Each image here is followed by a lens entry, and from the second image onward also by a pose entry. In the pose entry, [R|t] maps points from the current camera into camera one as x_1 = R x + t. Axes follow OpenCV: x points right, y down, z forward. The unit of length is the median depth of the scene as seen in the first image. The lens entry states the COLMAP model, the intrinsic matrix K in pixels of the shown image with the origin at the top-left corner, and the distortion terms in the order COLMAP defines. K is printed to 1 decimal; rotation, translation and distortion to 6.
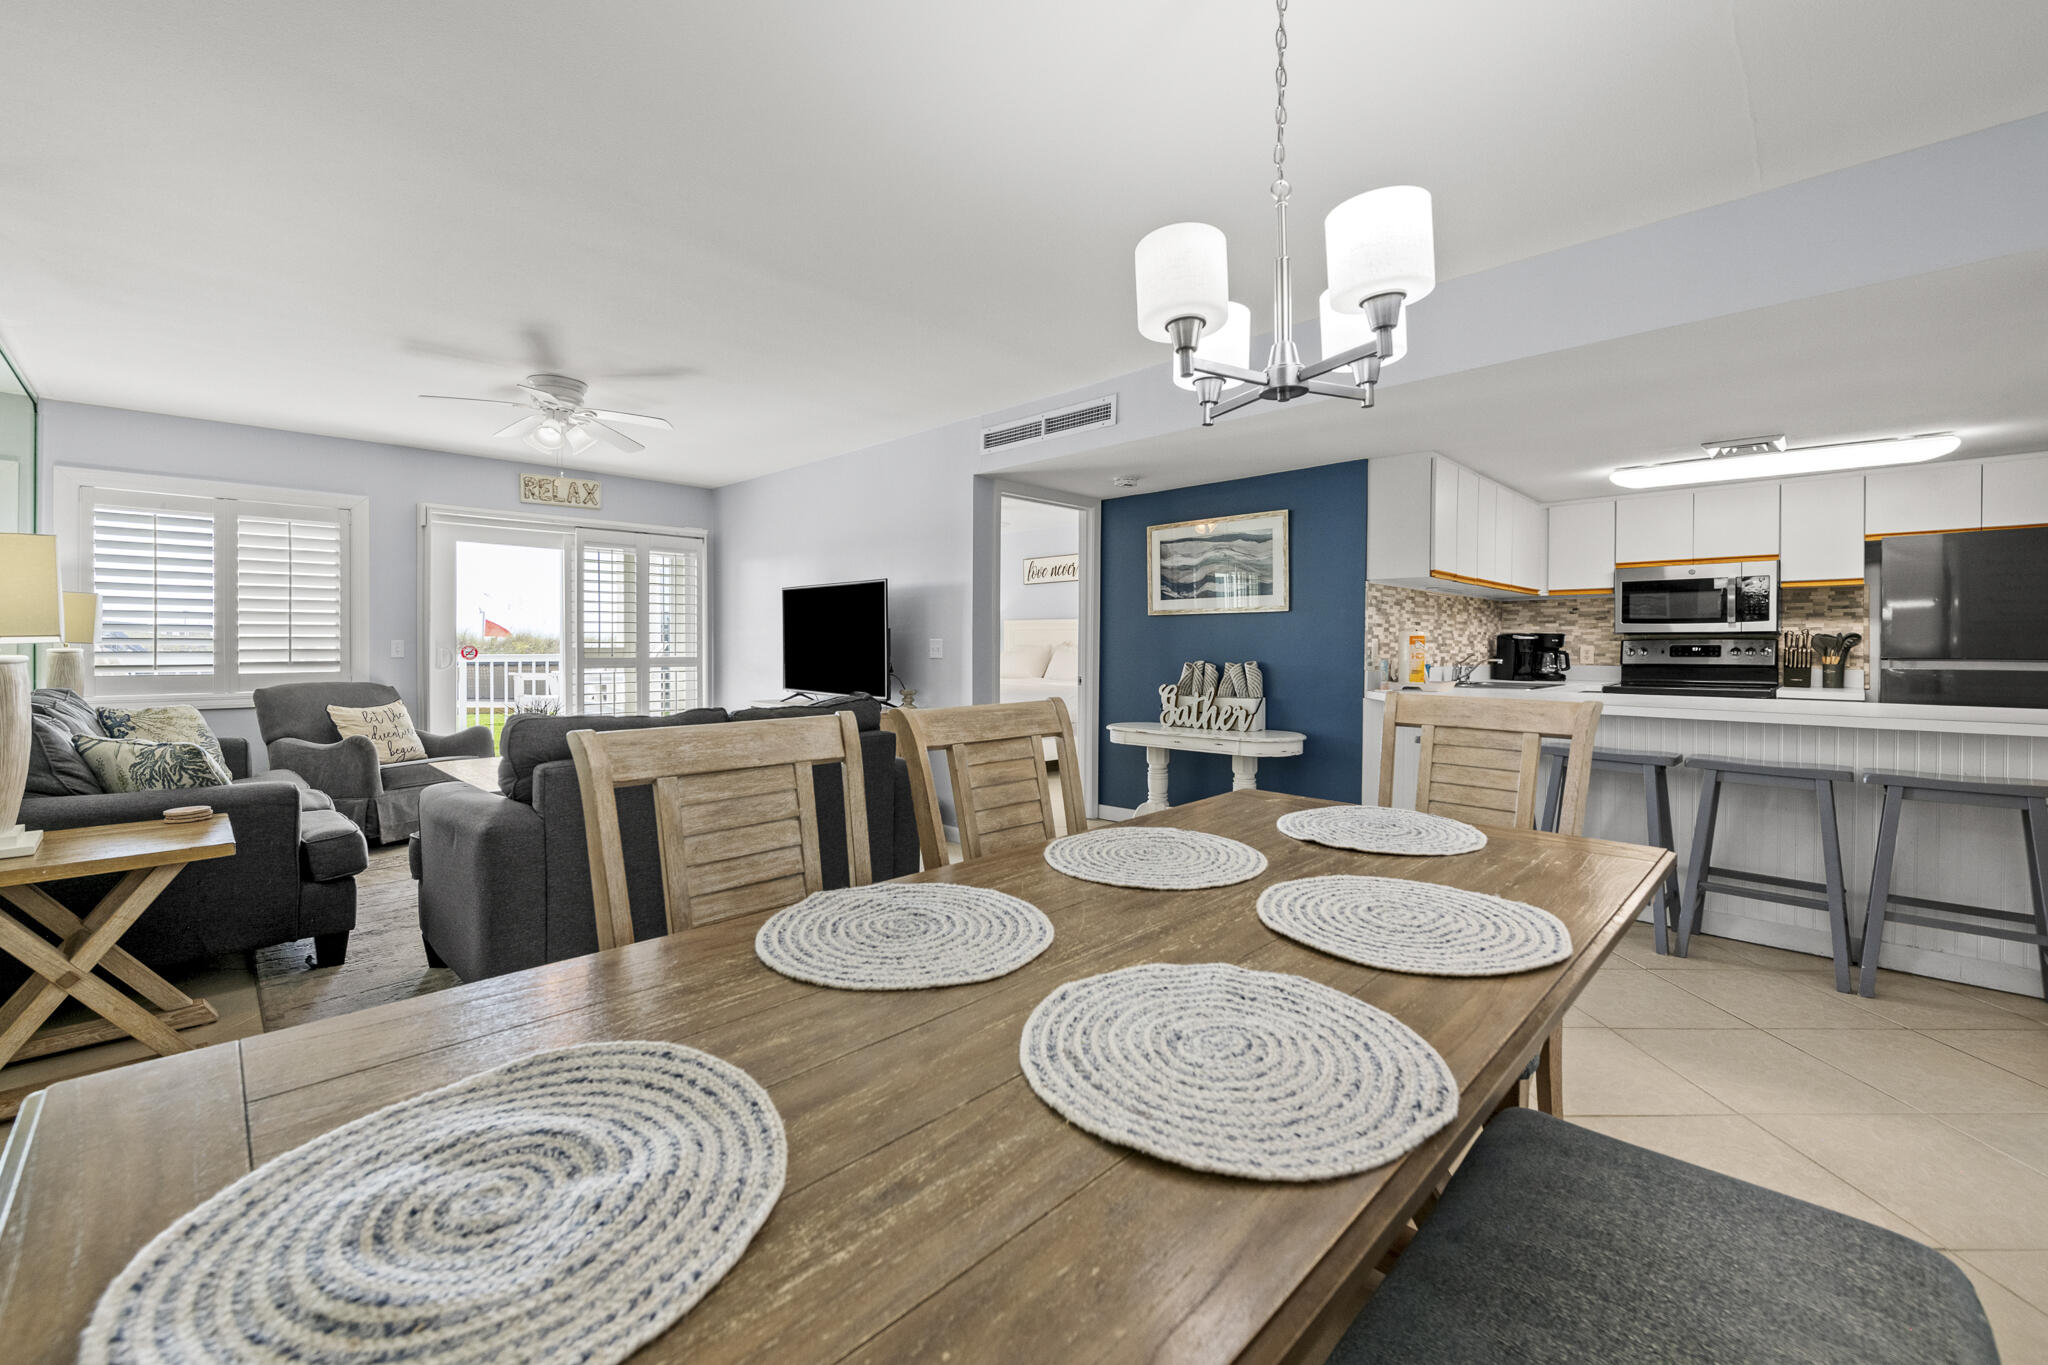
lens RADIAL K [[820.7, 0, 1023.8], [0, 820.7, 653.6], [0, 0, 1]] dist [-0.000896, -0.003841]
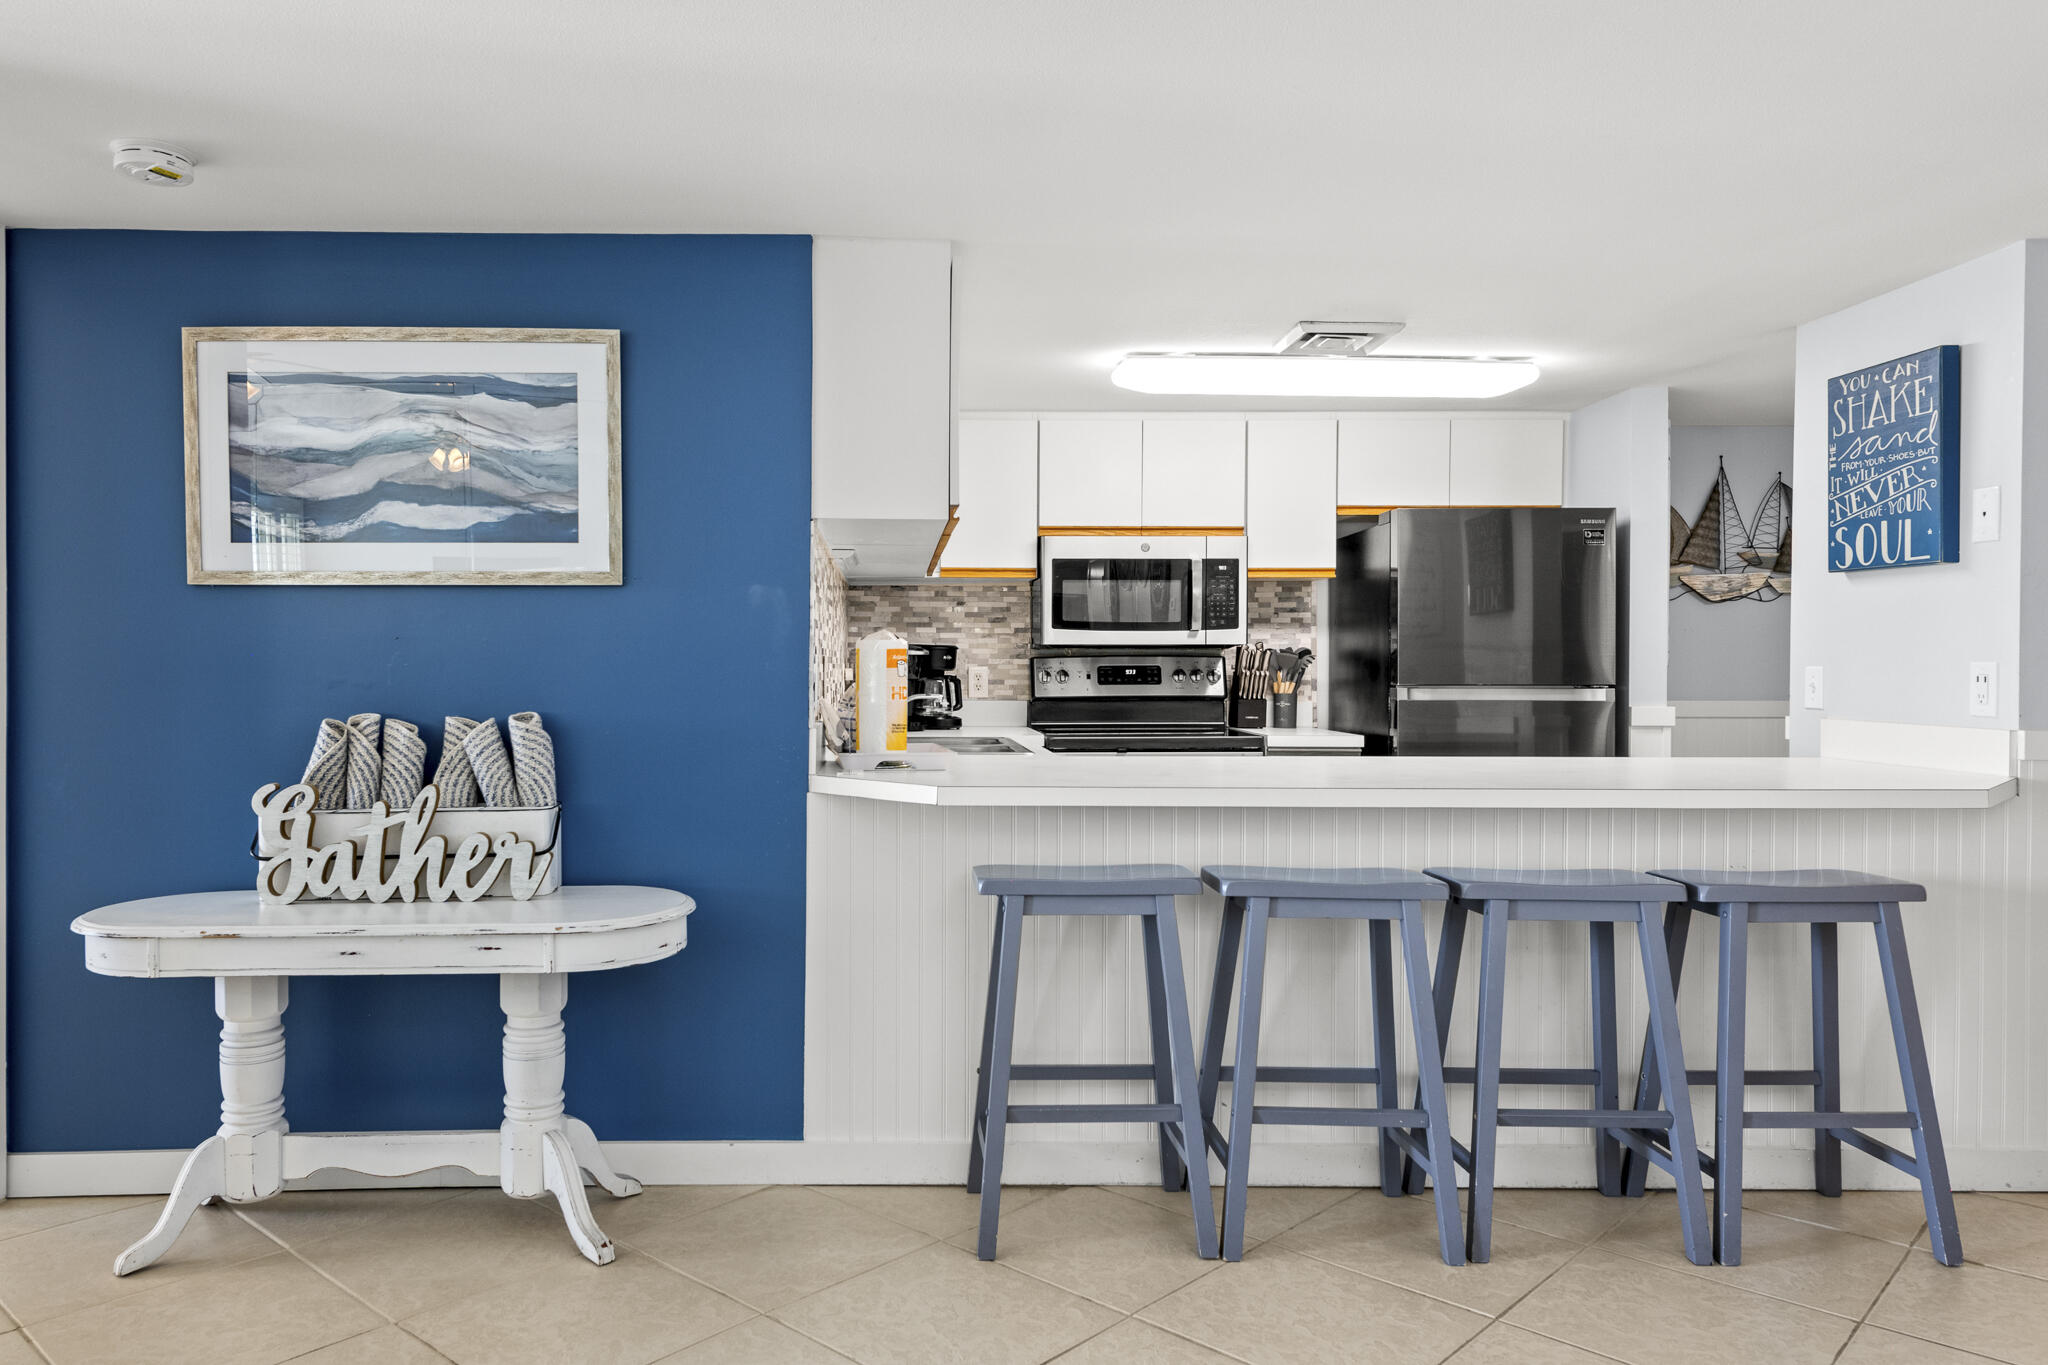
lens RADIAL K [[1407.1, 0, 934.7], [0, 1407.1, 681.0], [0, 0, 1]] dist [0.005506, 0.001839]
pose [[0.698962, -0.010525, 0.715082, -0.057851], [0.007501, 0.999945, 0.007386, -0.008325], [-0.715120, 0.000201, 0.699002, 0.383453]]
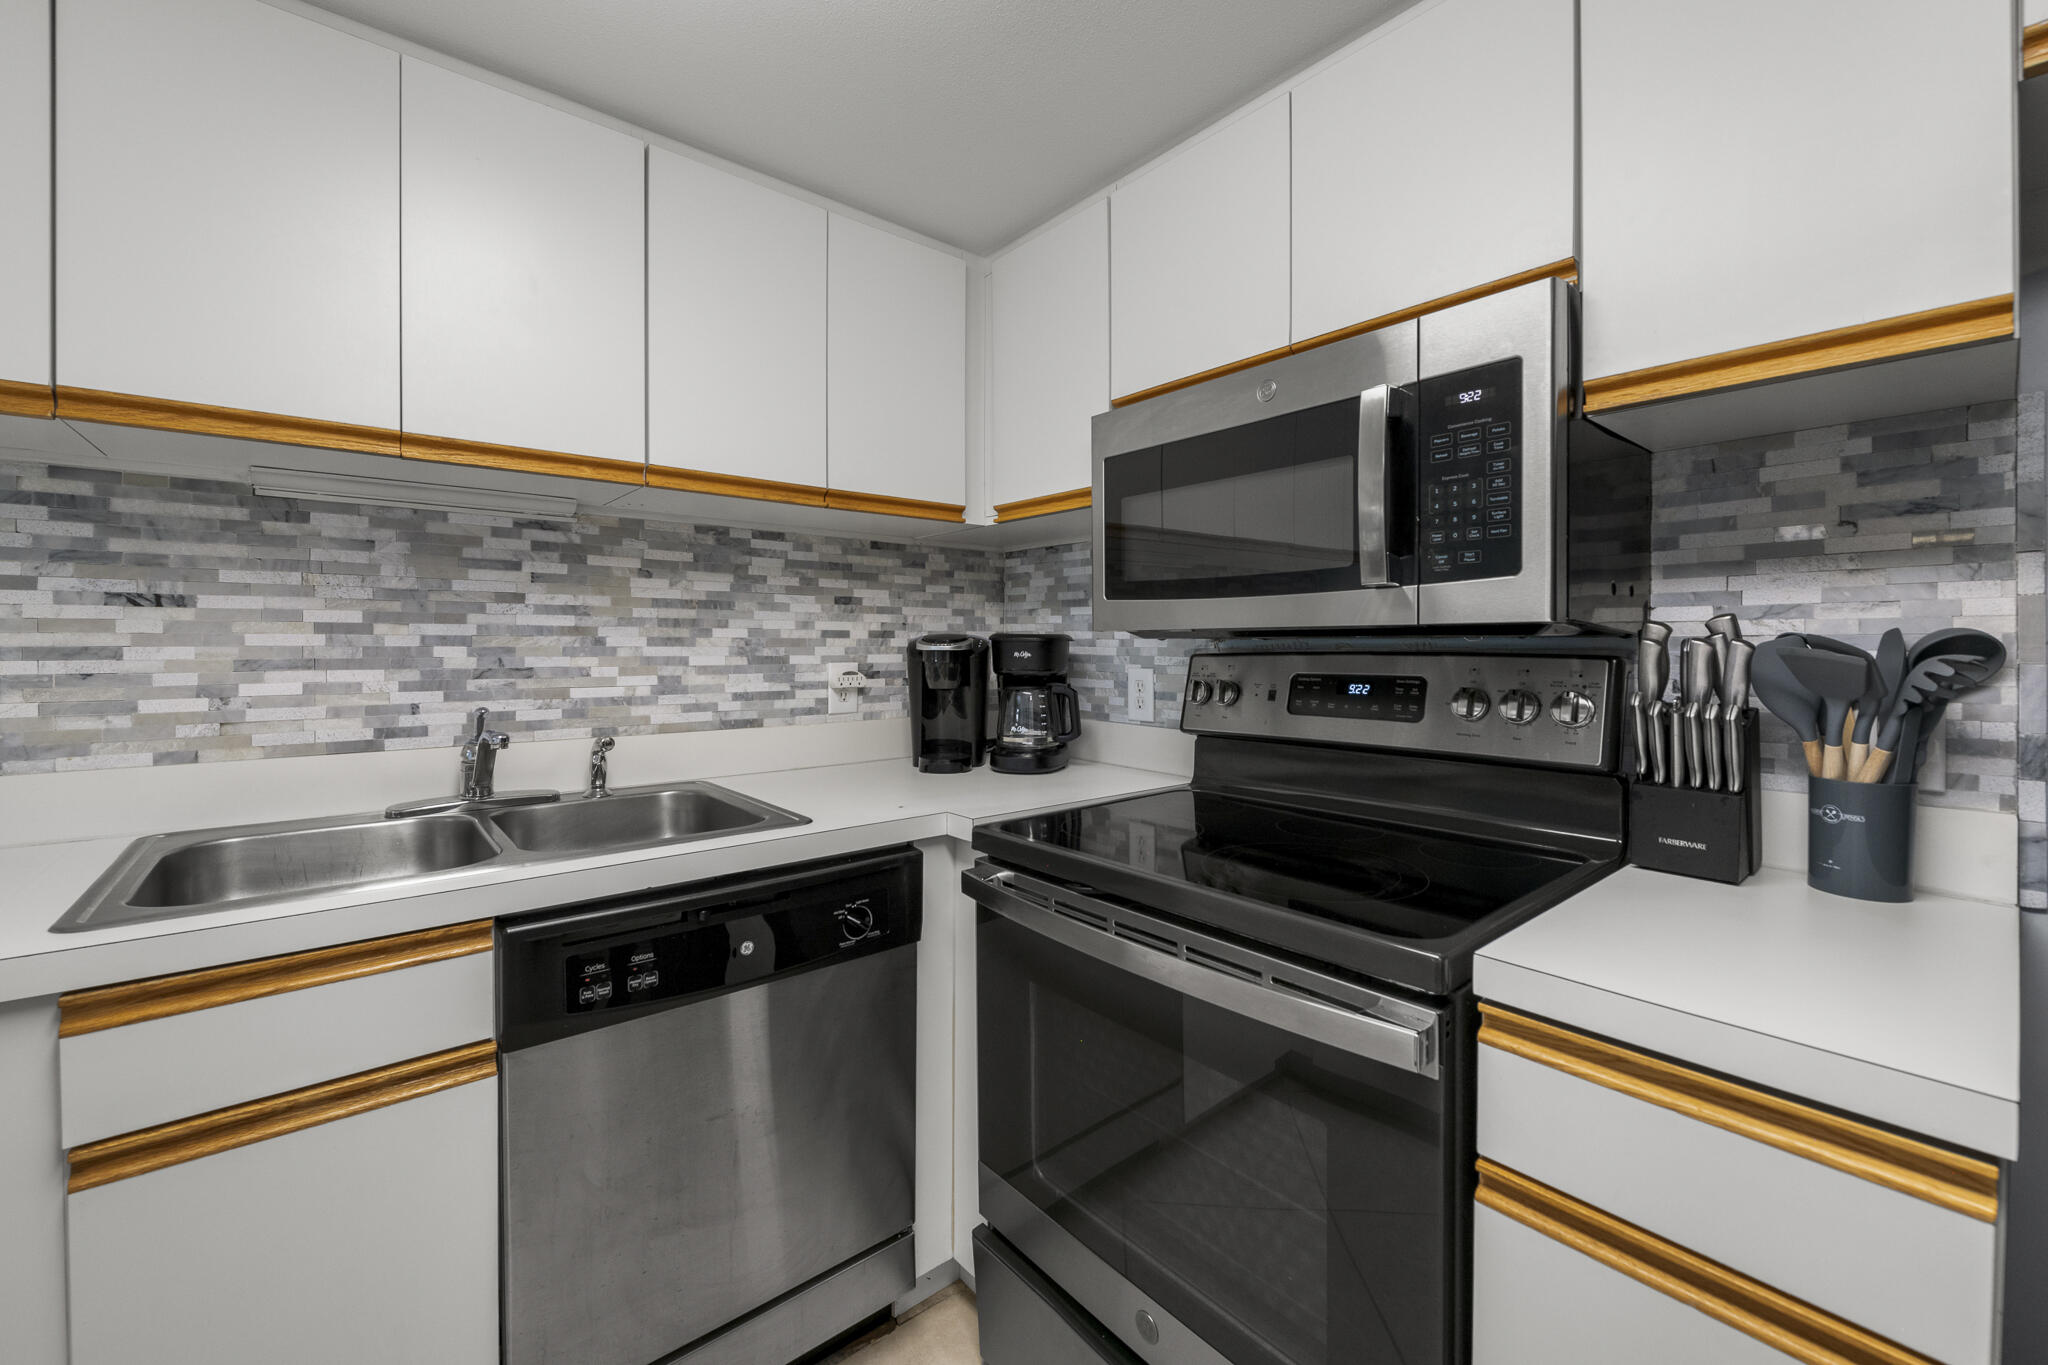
lens RADIAL K [[820.7, 0, 1023.8], [0, 820.7, 653.6], [0, 0, 1]] dist [-0.000896, -0.003841]
pose [[0.995411, -0.001002, -0.095691, 0.794038], [0.001150, 0.999998, 0.001501, -0.019926], [0.095689, -0.001604, 0.995410, 0.767518]]
